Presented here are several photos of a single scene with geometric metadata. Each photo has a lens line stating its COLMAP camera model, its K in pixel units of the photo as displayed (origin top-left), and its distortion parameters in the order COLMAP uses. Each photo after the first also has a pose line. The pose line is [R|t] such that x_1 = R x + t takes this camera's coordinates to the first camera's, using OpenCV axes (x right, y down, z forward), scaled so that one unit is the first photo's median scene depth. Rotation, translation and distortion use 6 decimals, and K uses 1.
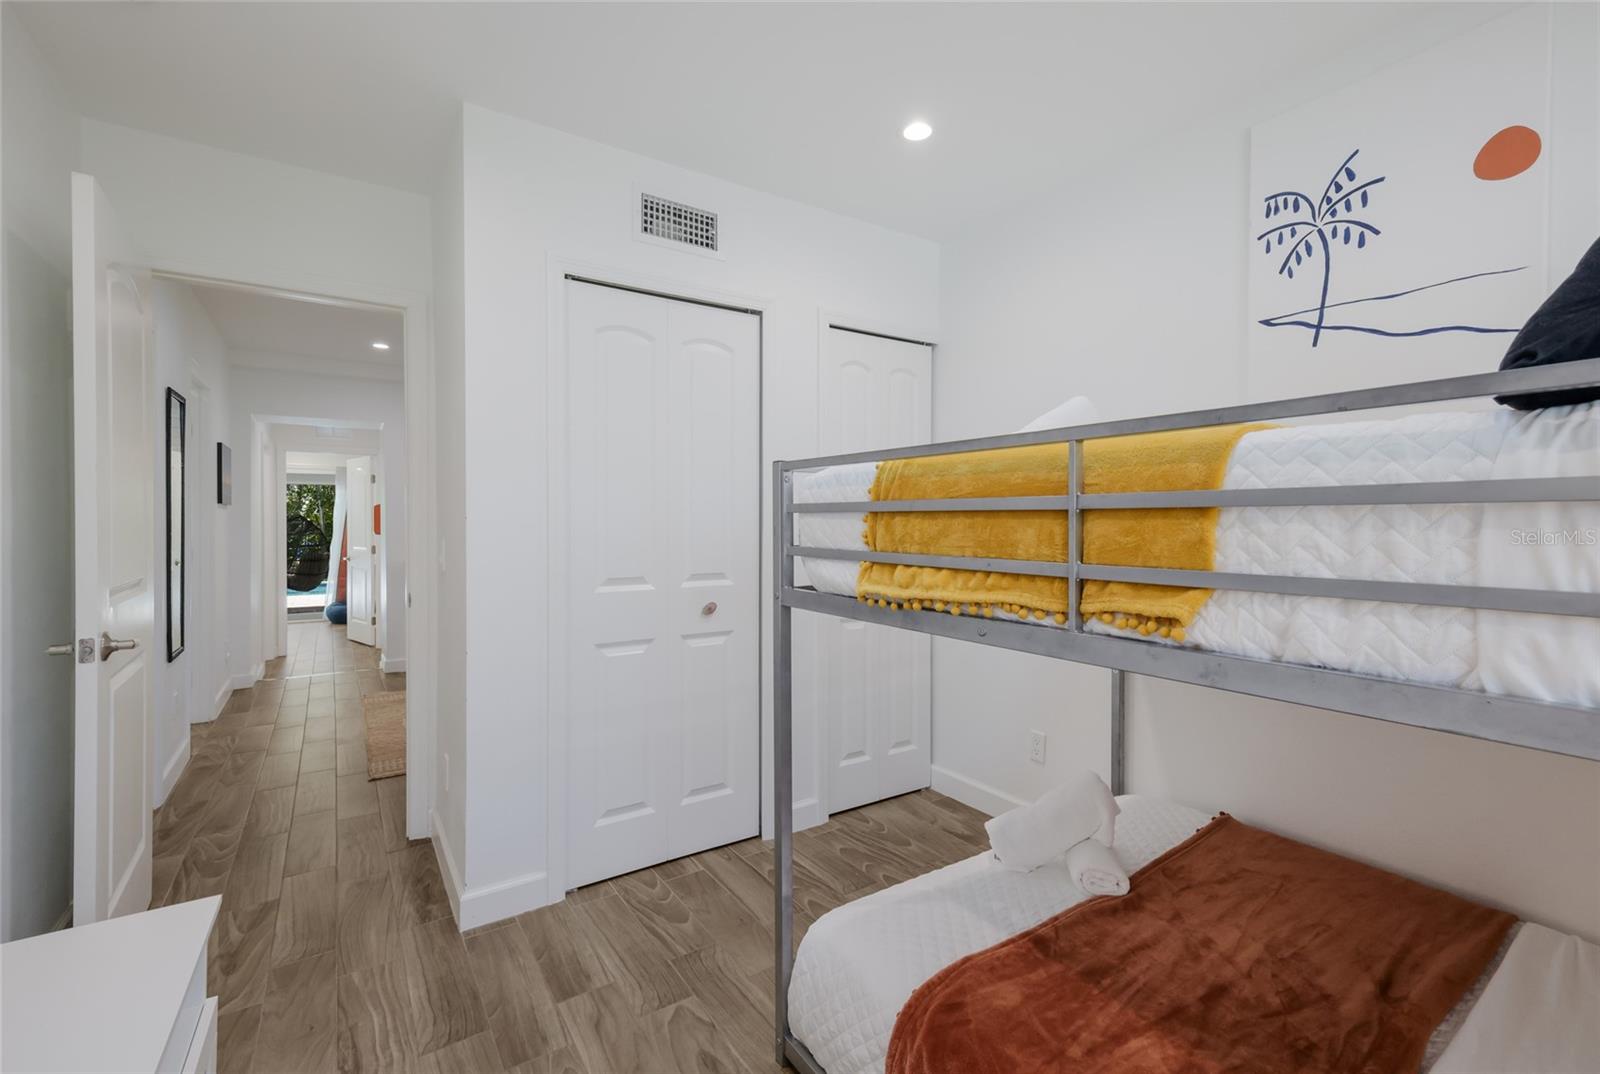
lens RADIAL K [[694.5, 0, 800.2], [0, 694.5, 530.3], [0, 0, 1]] dist [-0.000305, 0.000005]
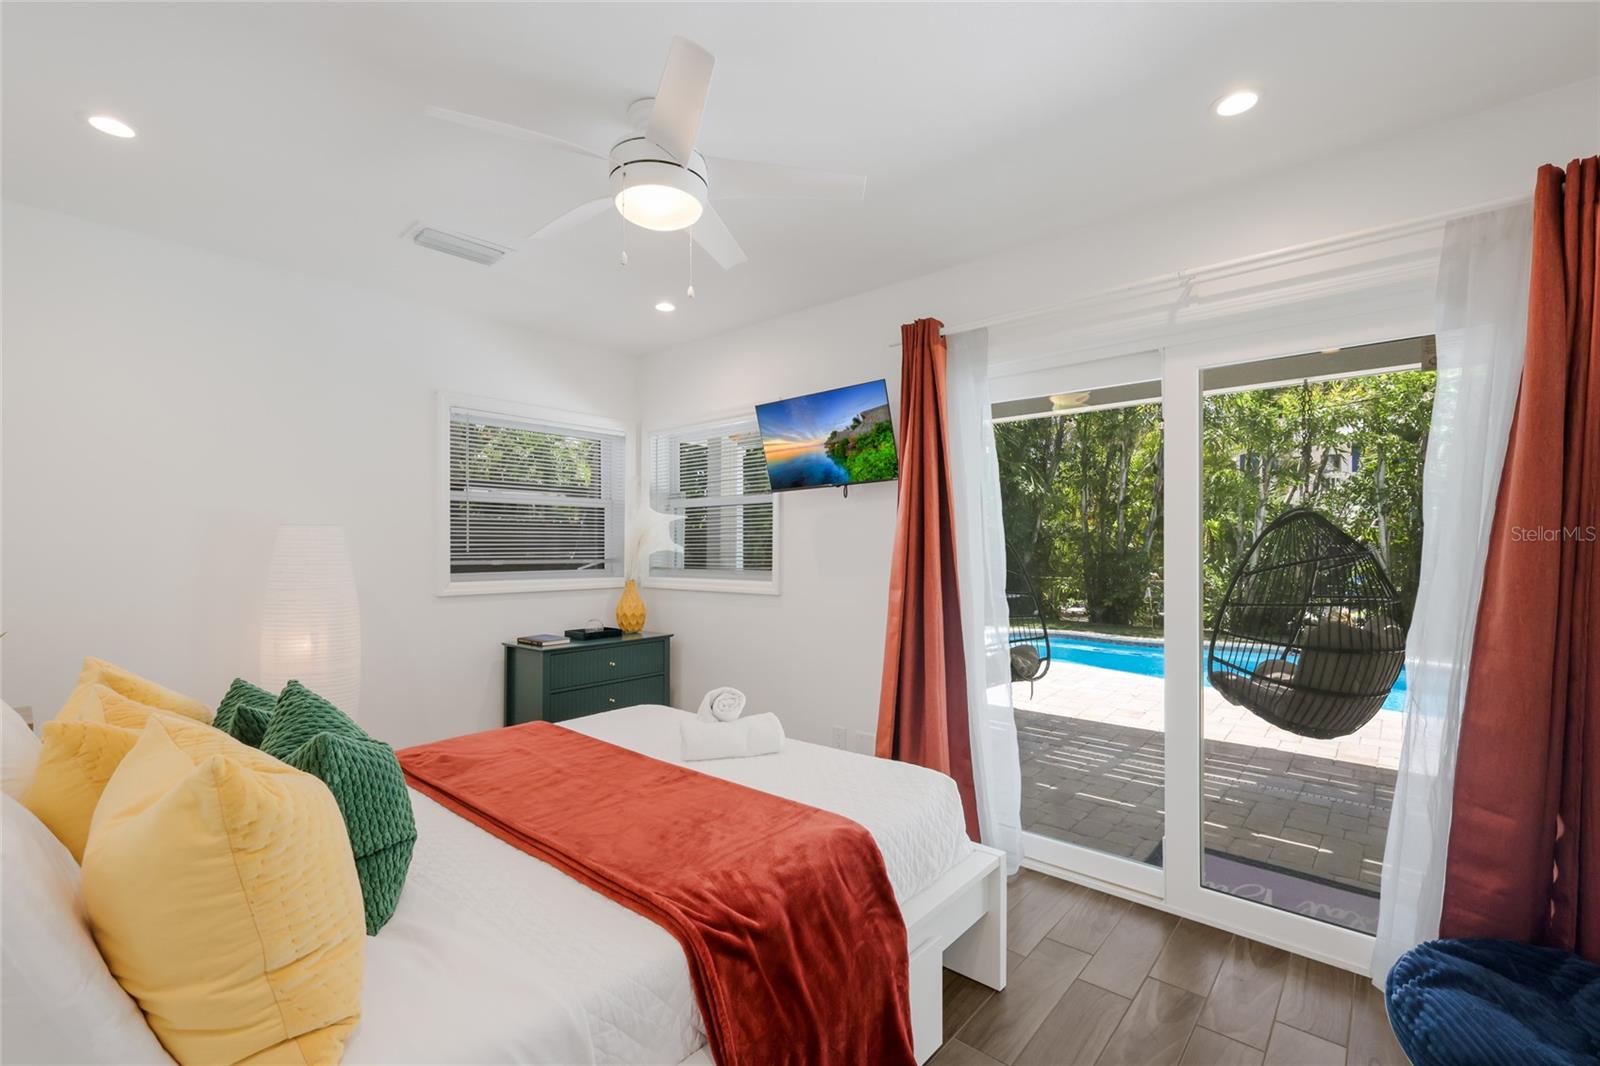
lens RADIAL K [[690.5, 0, 799.1], [0, 690.5, 539.3], [0, 0, 1]] dist [0.000164, 0.000043]
pose [[0.270349, -0.014994, -0.962646, -0.280883], [-0.005932, 0.999834, -0.017240, -0.002017], [0.962744, 0.010371, 0.270215, 0.396407]]
